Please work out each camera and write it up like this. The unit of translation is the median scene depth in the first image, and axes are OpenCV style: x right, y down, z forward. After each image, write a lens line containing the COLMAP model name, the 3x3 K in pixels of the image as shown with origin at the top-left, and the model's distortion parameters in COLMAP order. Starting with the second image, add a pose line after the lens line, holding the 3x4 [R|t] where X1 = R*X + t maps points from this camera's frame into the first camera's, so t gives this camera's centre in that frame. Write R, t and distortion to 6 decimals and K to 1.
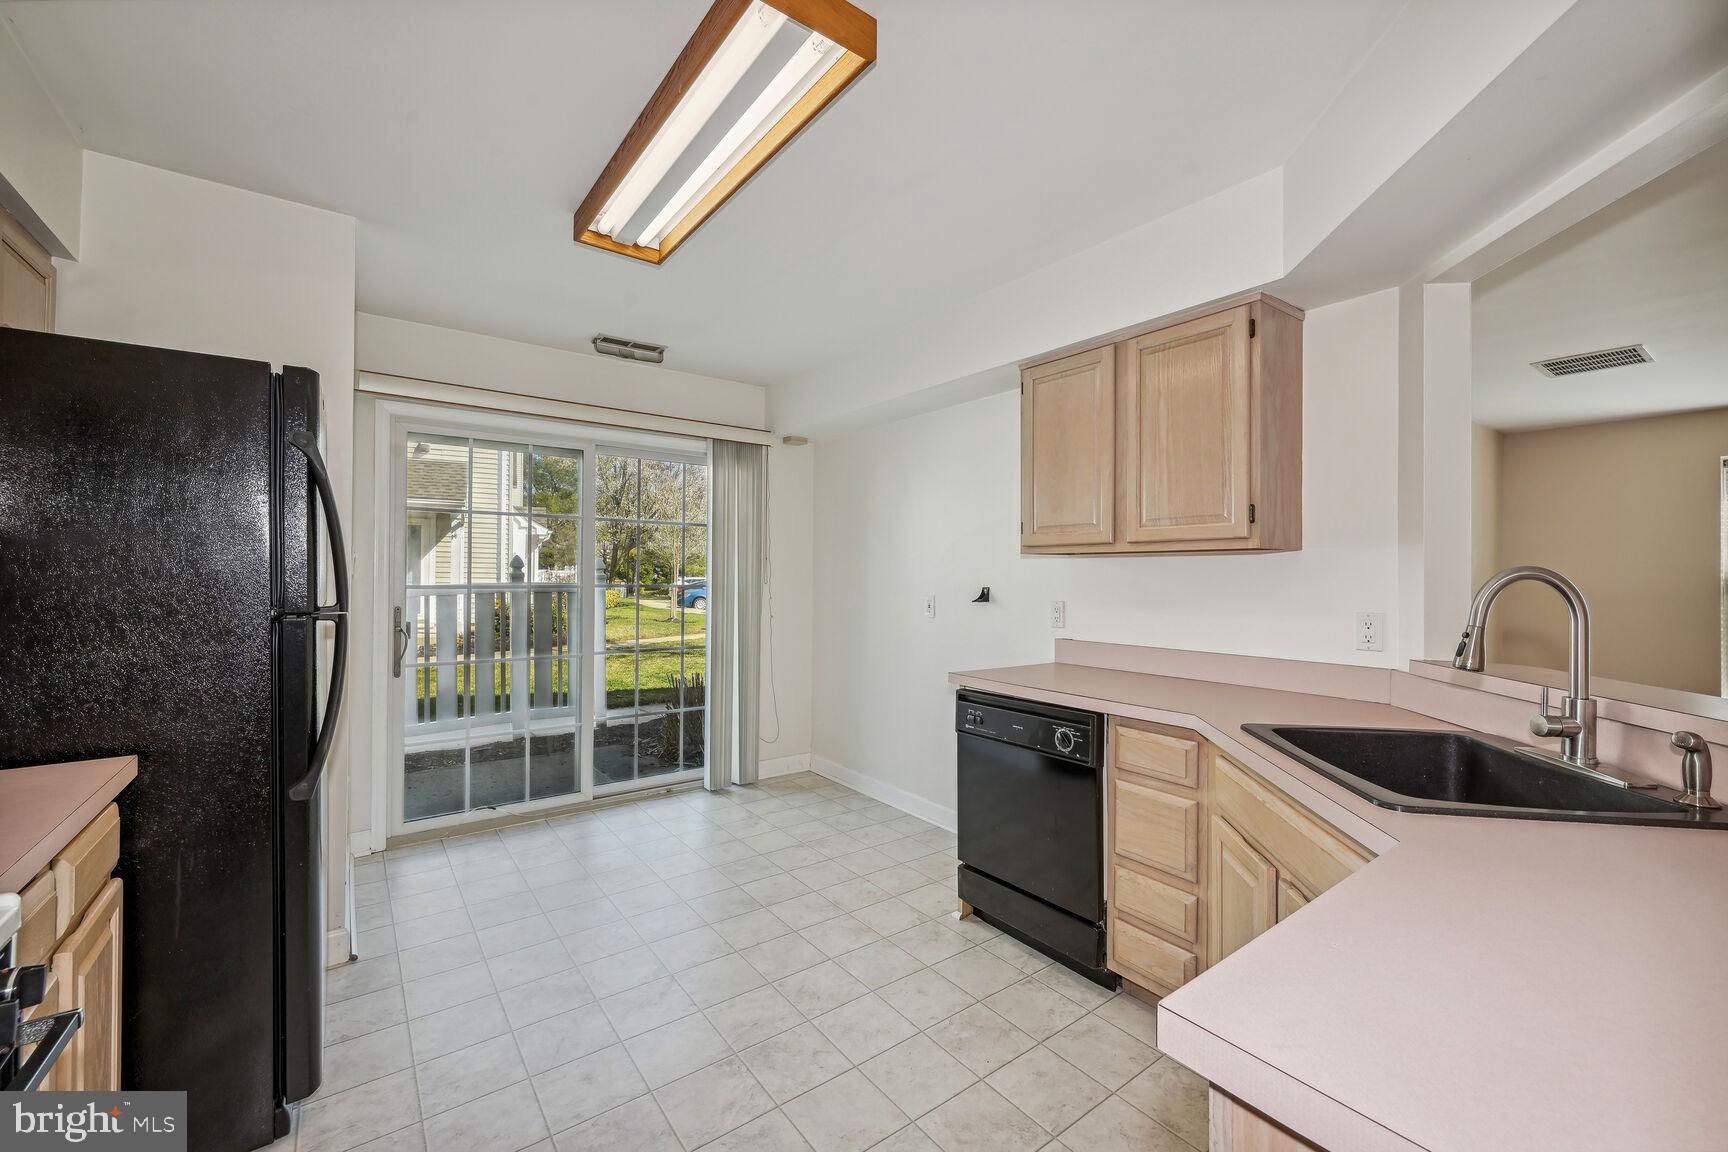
lens RADIAL K [[694.1, 0, 857.8], [0, 694.1, 568.4], [0, 0, 1]] dist [0.002165, 0.001249]
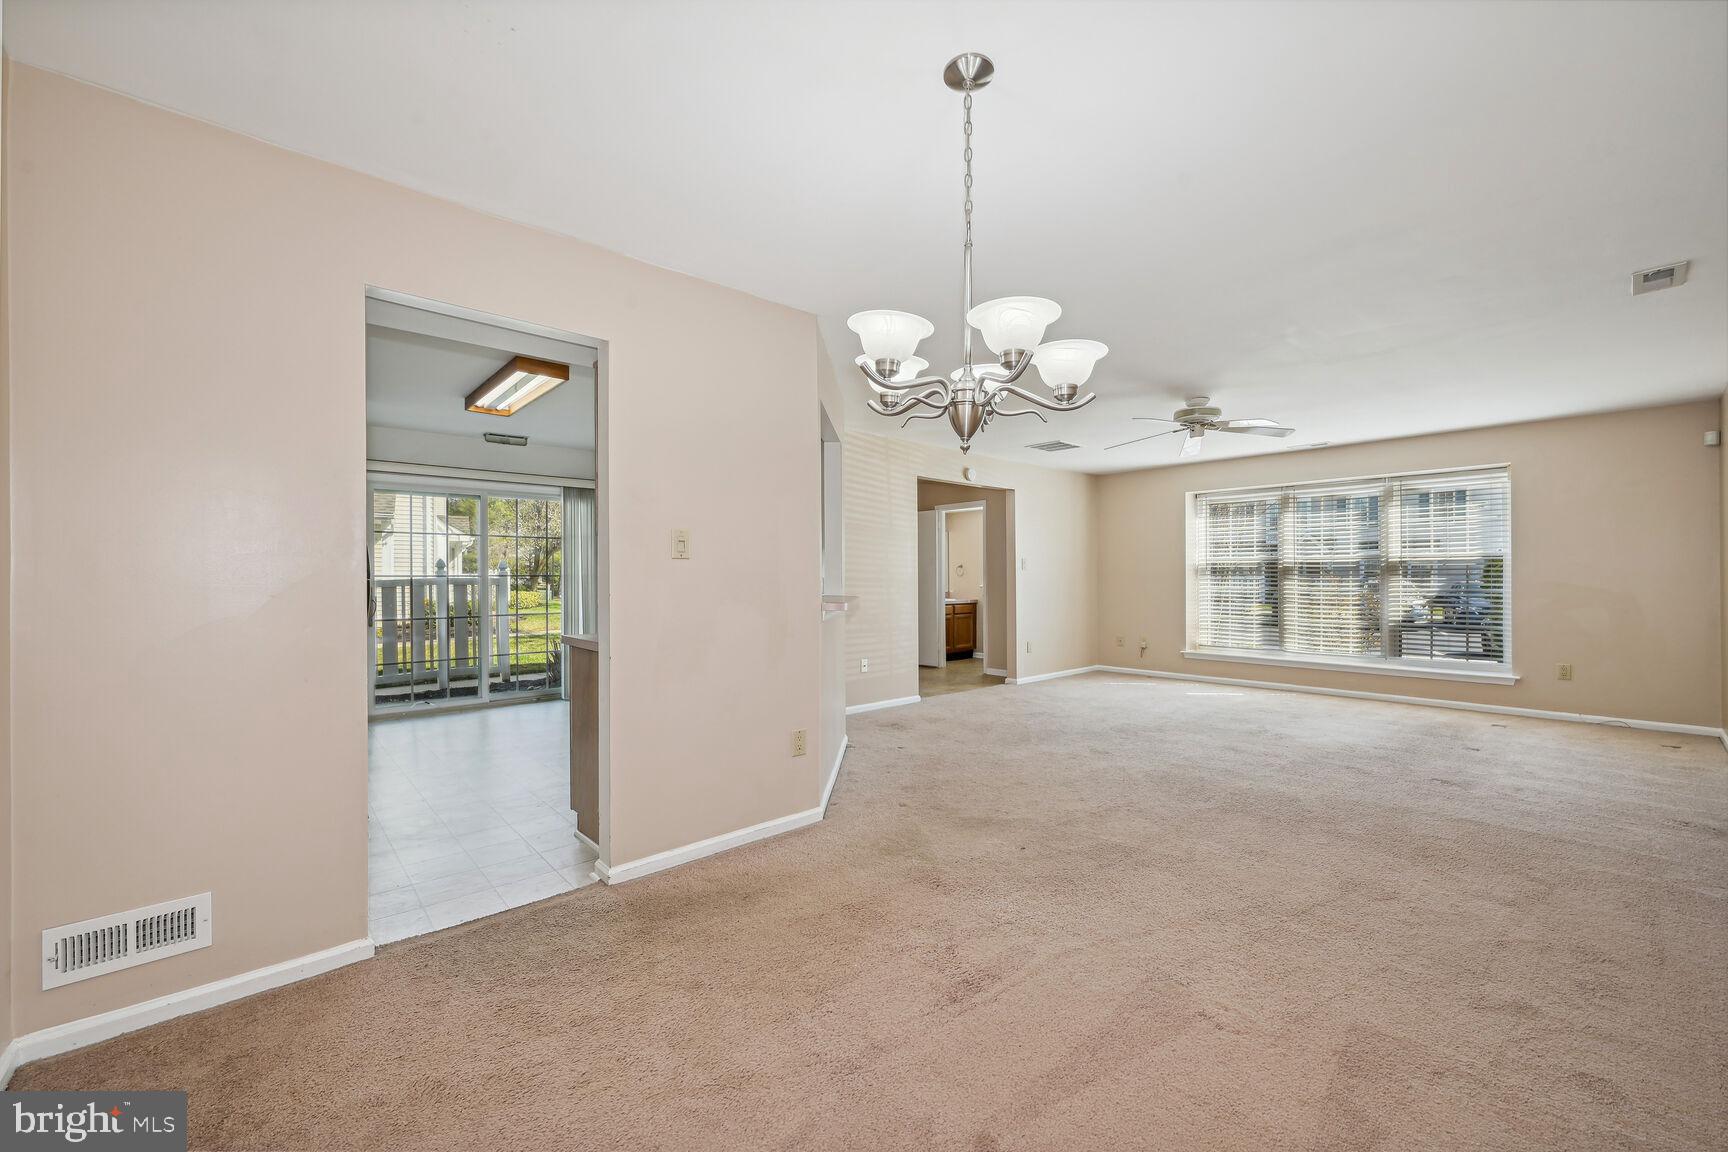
lens RADIAL K [[694.1, 0, 875.9], [0, 694.1, 577.2], [0, 0, 1]] dist [0.002165, 0.001249]
pose [[0.994220, -0.015438, 0.106251, 0.558072], [0.014311, 0.999833, 0.011360, 0.030118], [-0.106408, -0.009773, 0.994274, -1.142271]]
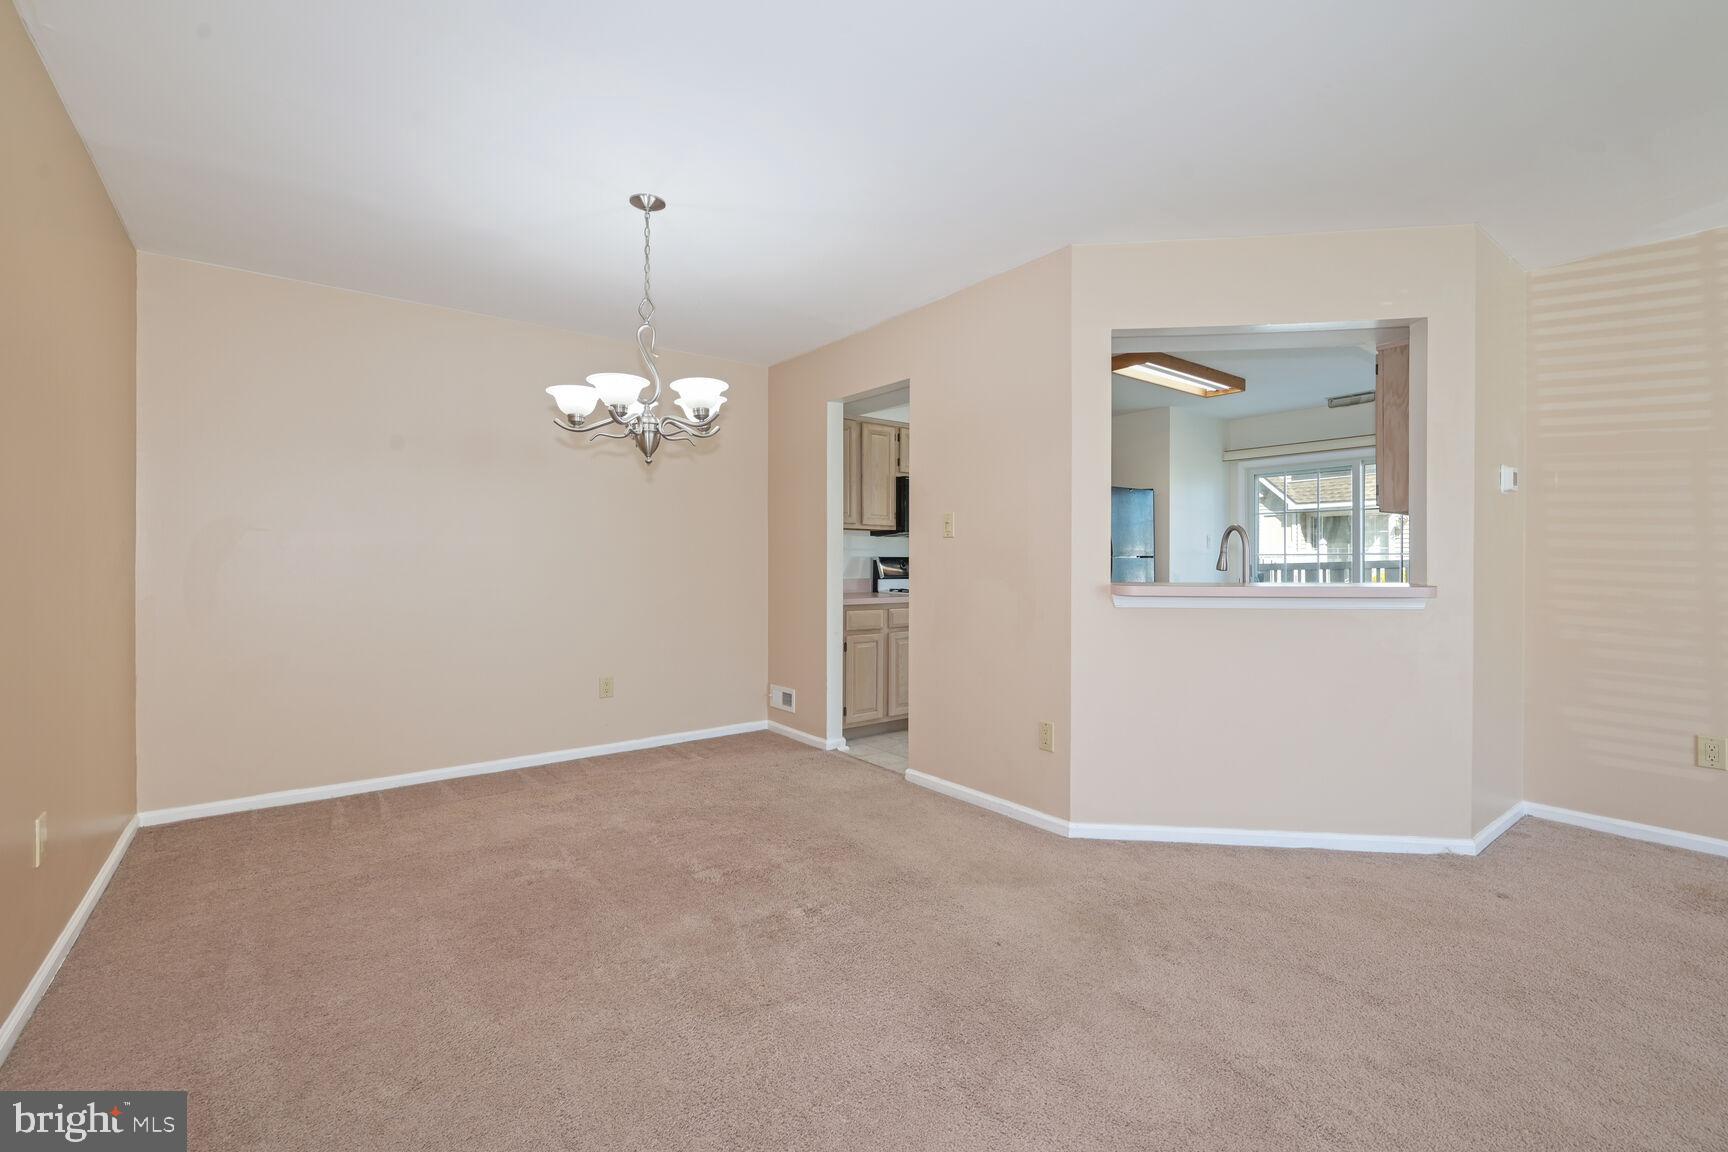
lens RADIAL K [[753.6, 0, 868.0], [0, 753.6, 564.5], [0, 0, 1]] dist [0.001105, 0.000045]
pose [[0.022641, -0.002574, -0.999740, 1.845658], [0.006960, 0.999973, -0.002417, 0.063361], [0.999719, -0.006903, 0.022658, -0.142762]]
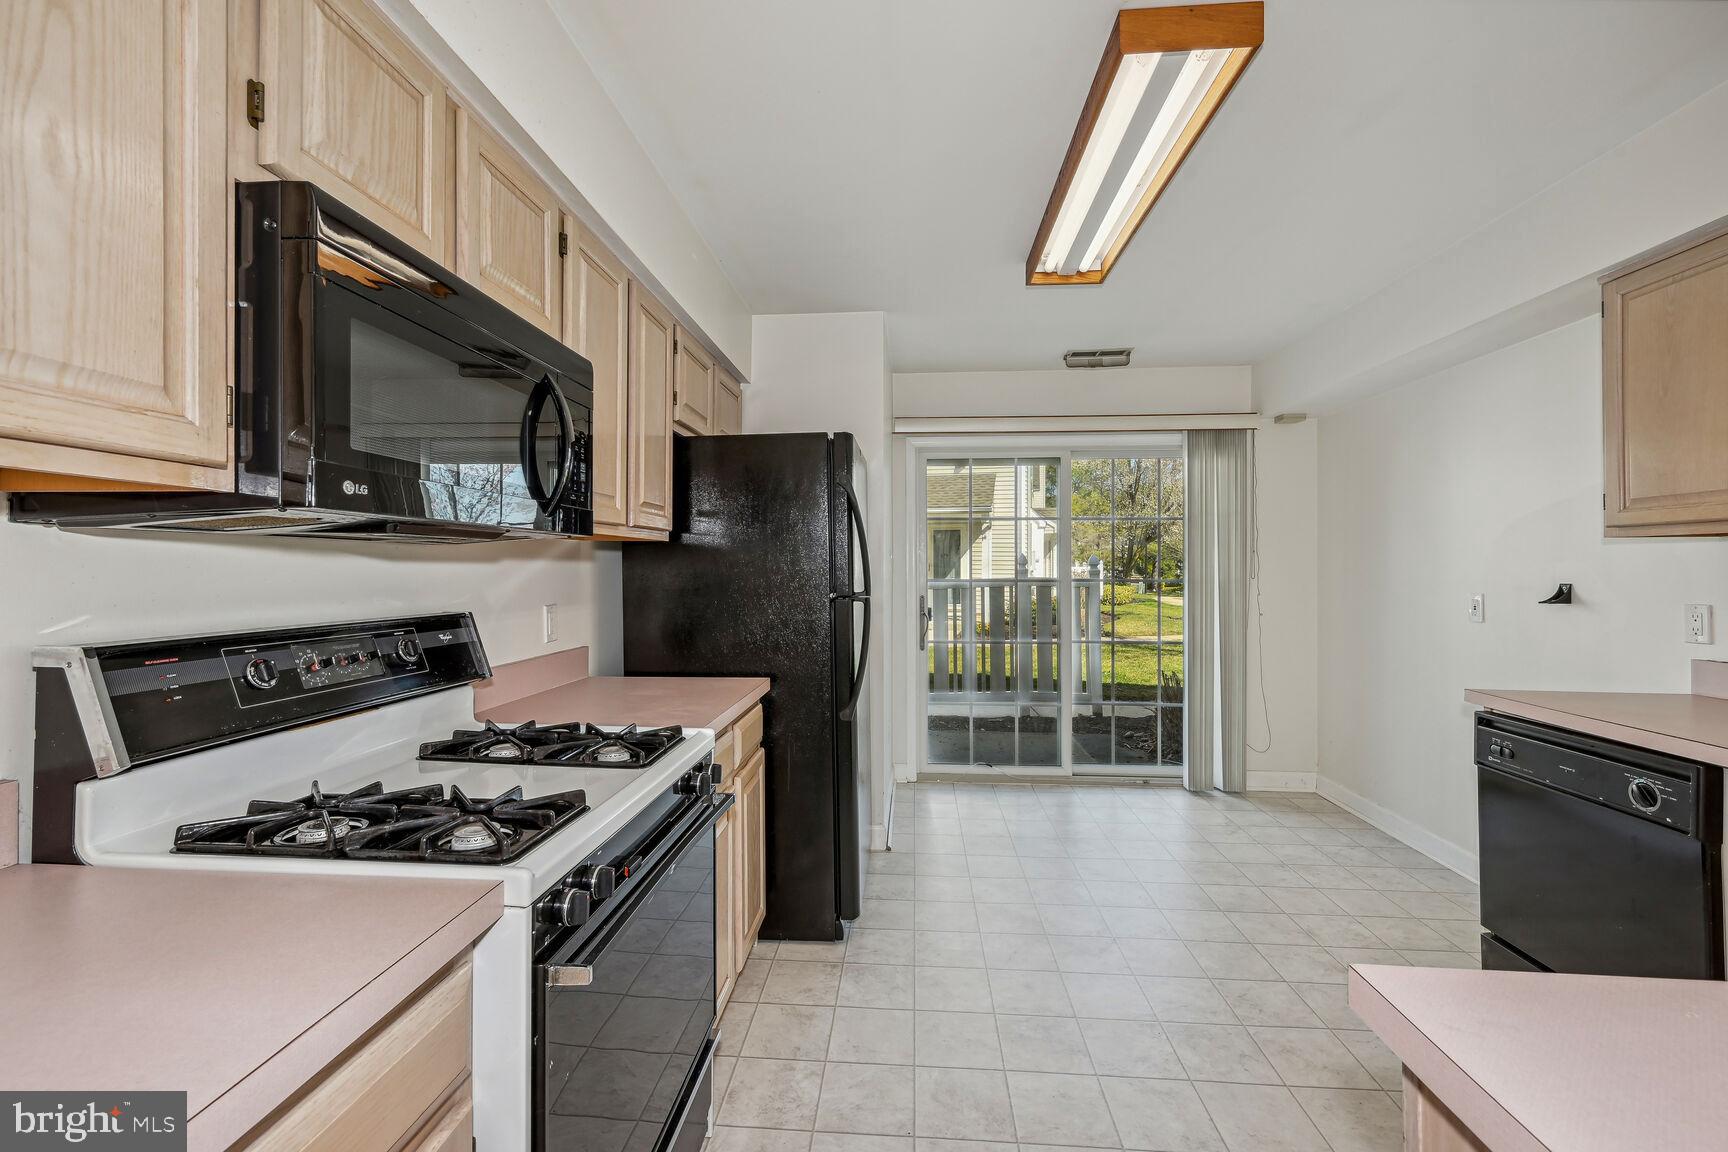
lens RADIAL K [[694.1, 0, 848.2], [0, 694.1, 568.2], [0, 0, 1]] dist [0.002165, 0.001249]
pose [[0.745518, -0.007110, -0.666447, 0.123686], [0.010557, 0.999944, 0.001141, 0.001602], [0.666401, -0.007887, 0.745551, -0.067074]]
